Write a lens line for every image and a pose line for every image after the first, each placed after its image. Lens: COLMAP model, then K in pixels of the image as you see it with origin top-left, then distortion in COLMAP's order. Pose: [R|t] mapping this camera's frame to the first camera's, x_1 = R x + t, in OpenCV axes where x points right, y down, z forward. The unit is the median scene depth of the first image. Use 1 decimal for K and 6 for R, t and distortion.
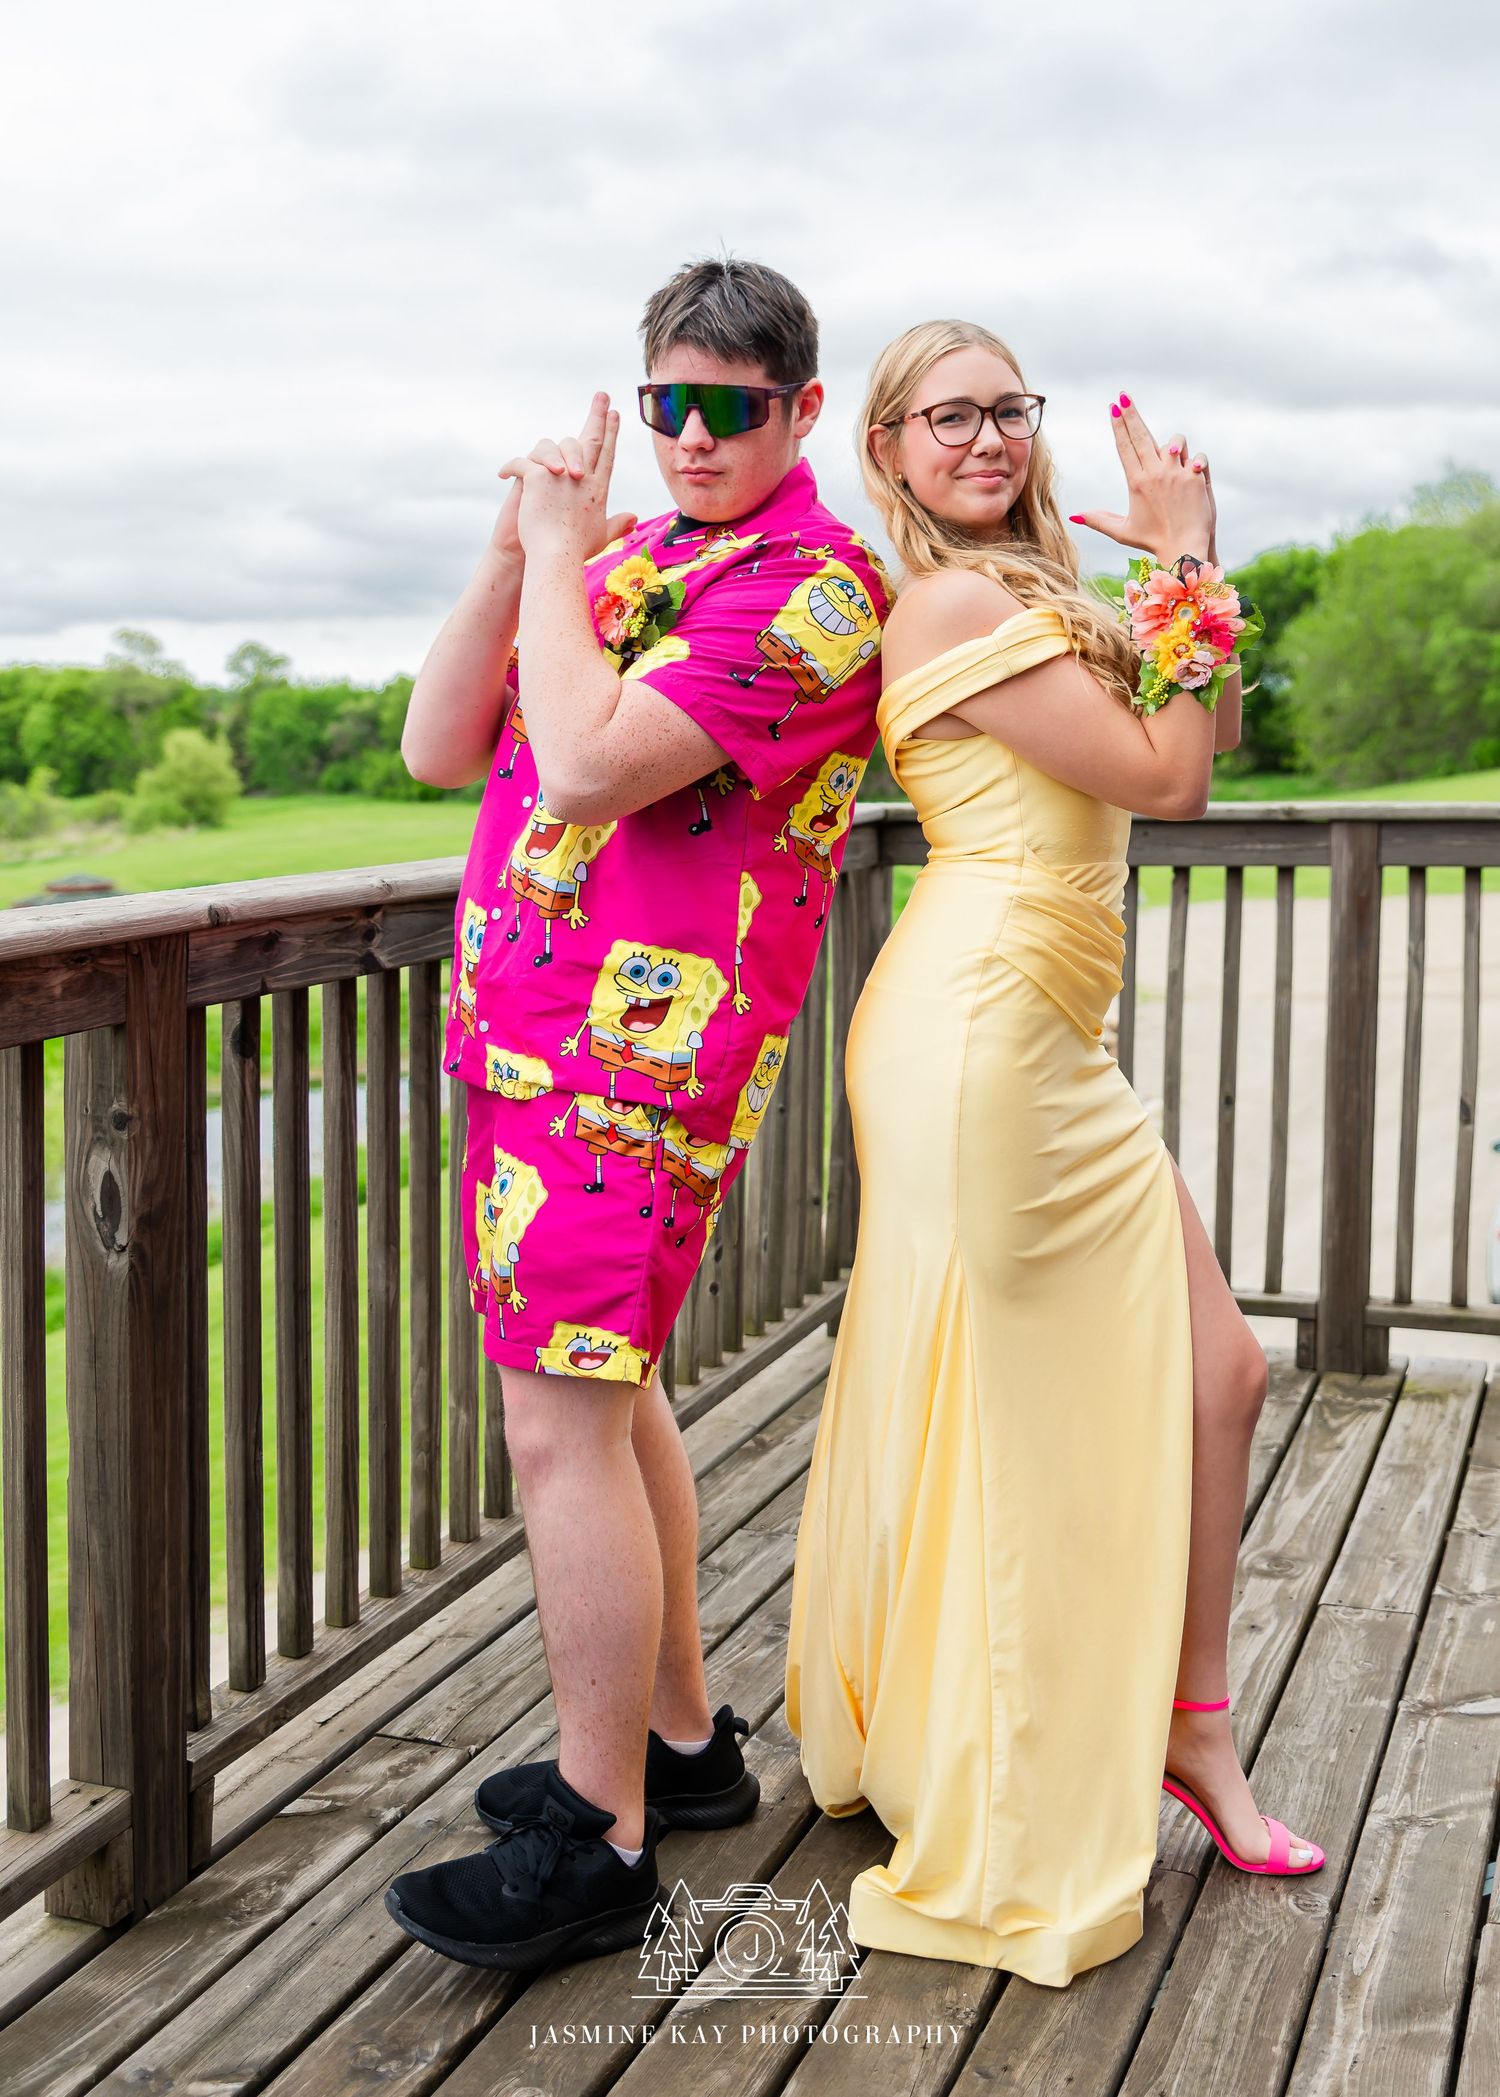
lens RADIAL K [[2202.1, 0, 862.0], [0, 2202.1, 866.0], [0, 0, 1]] dist [-0.009642, 0.000000]
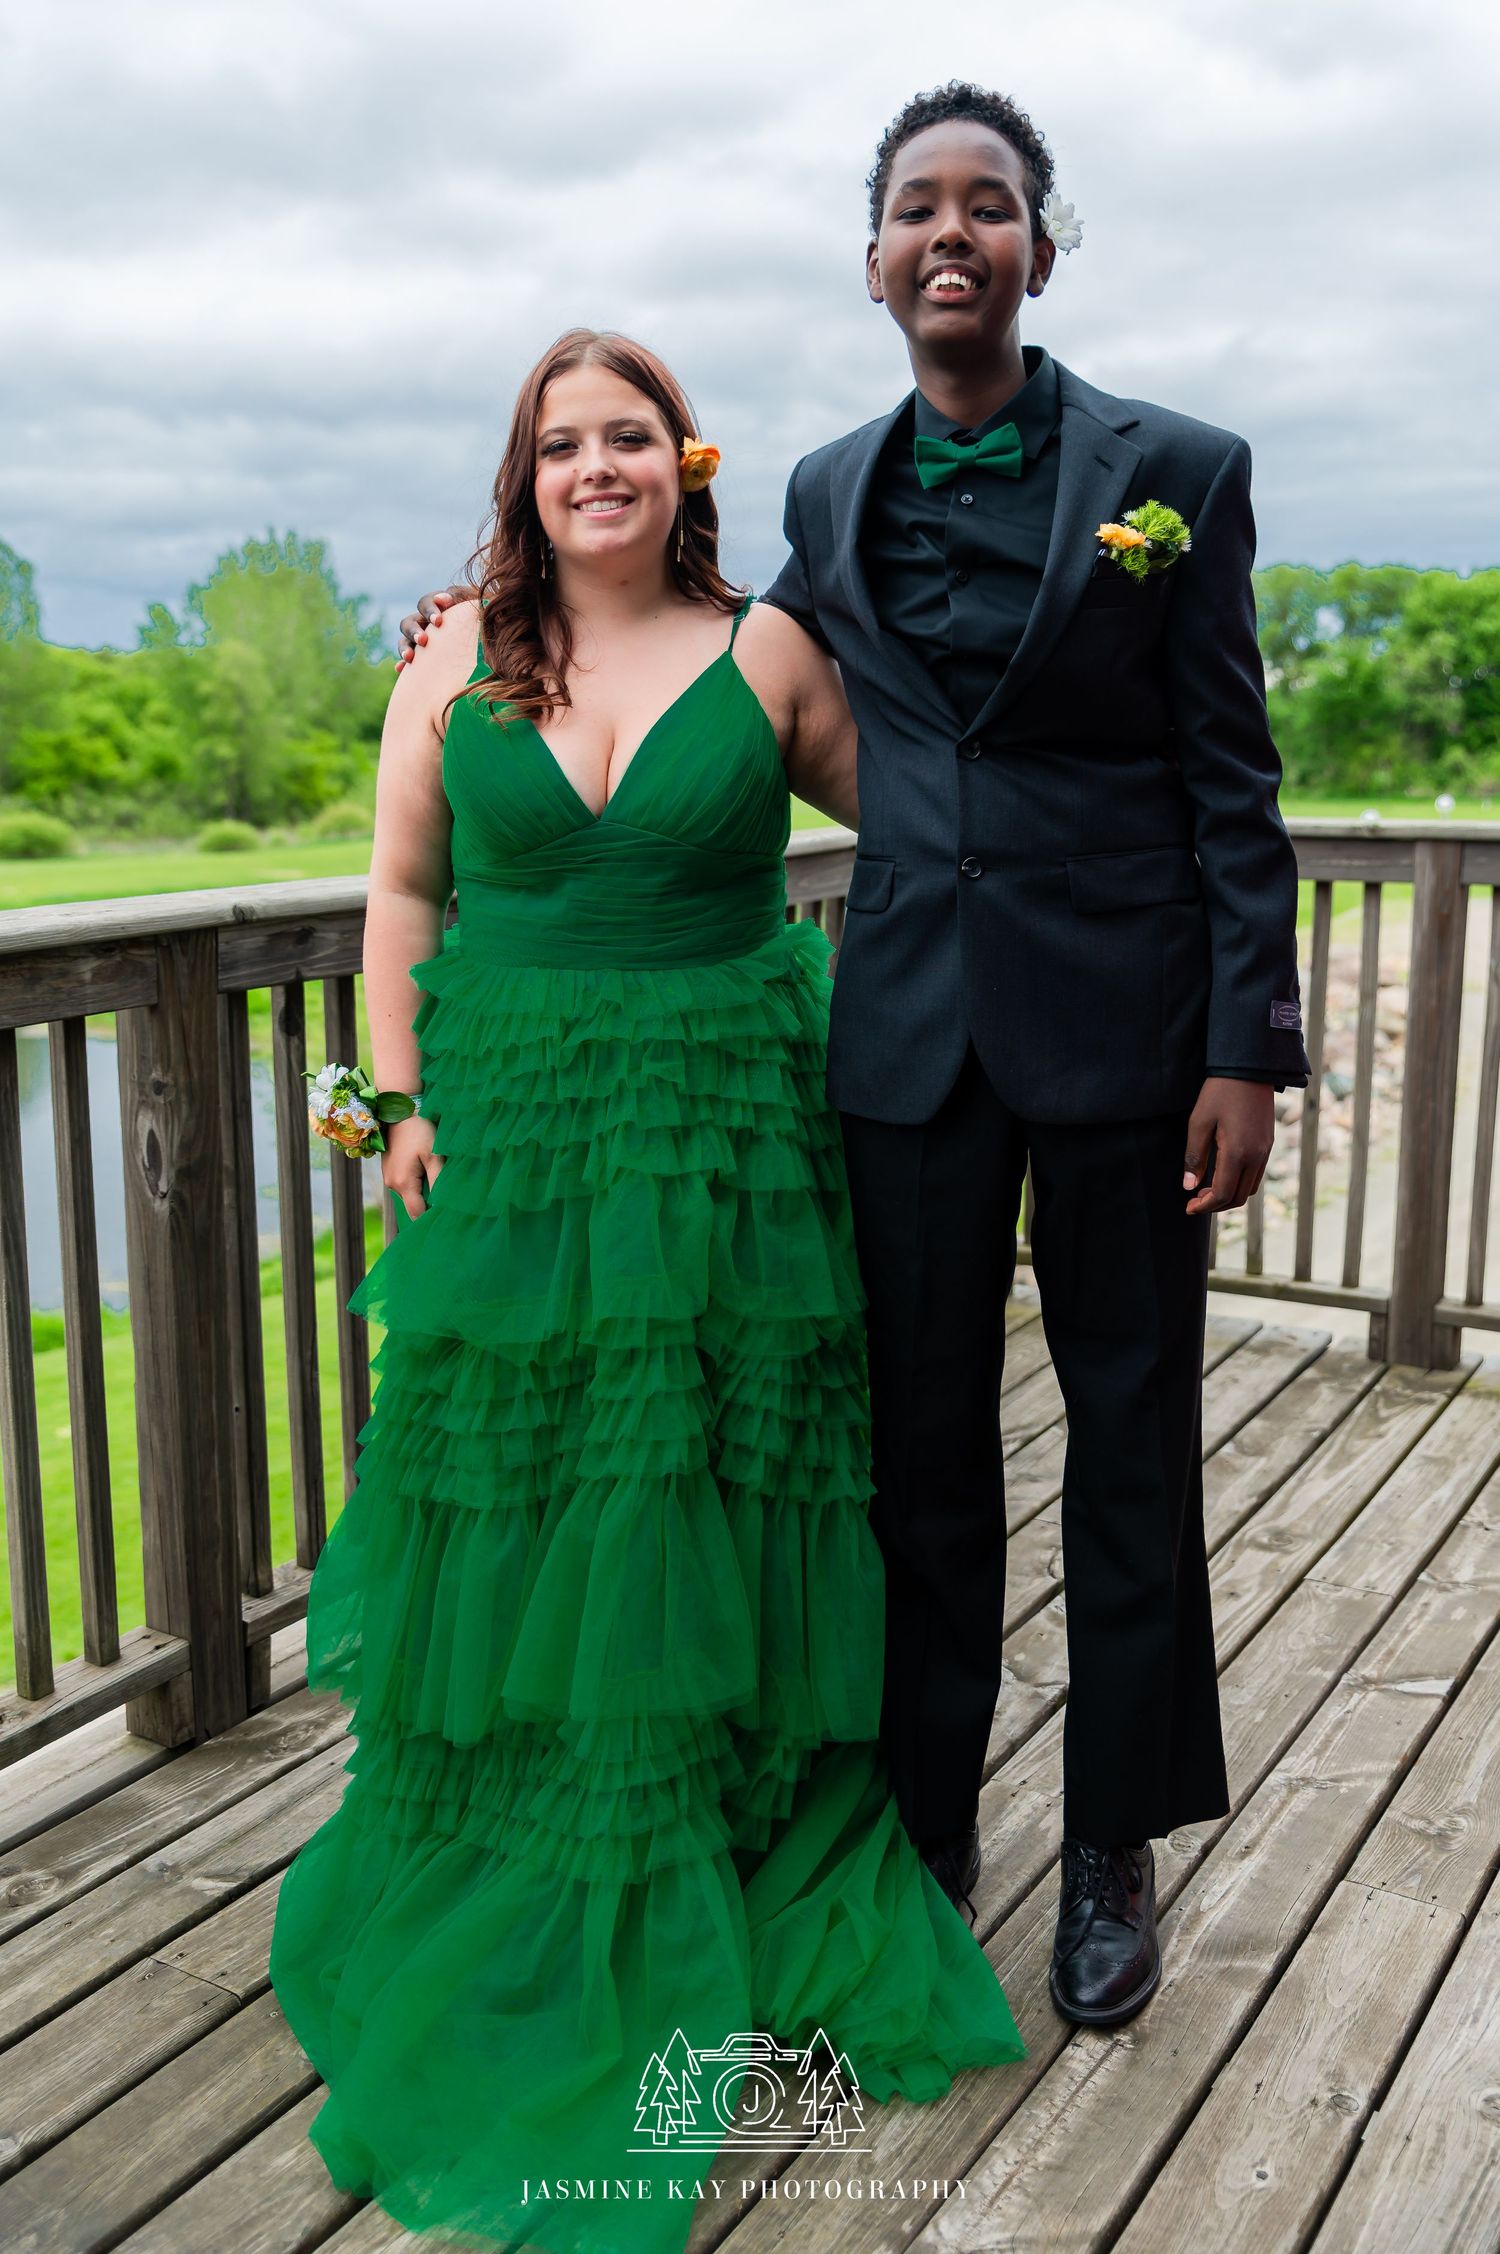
lens RADIAL K [[2053.0, 0, 788.5], [0, 2053.0, 1059.2], [0, 0, 1]] dist [-0.012316, 0.000000]
pose [[0.980770, 0.043187, -0.190329, 0.132149], [-0.023264, 0.994127, 0.105690, -0.014941], [0.193776, -0.099230, 0.976015, 0.000940]]
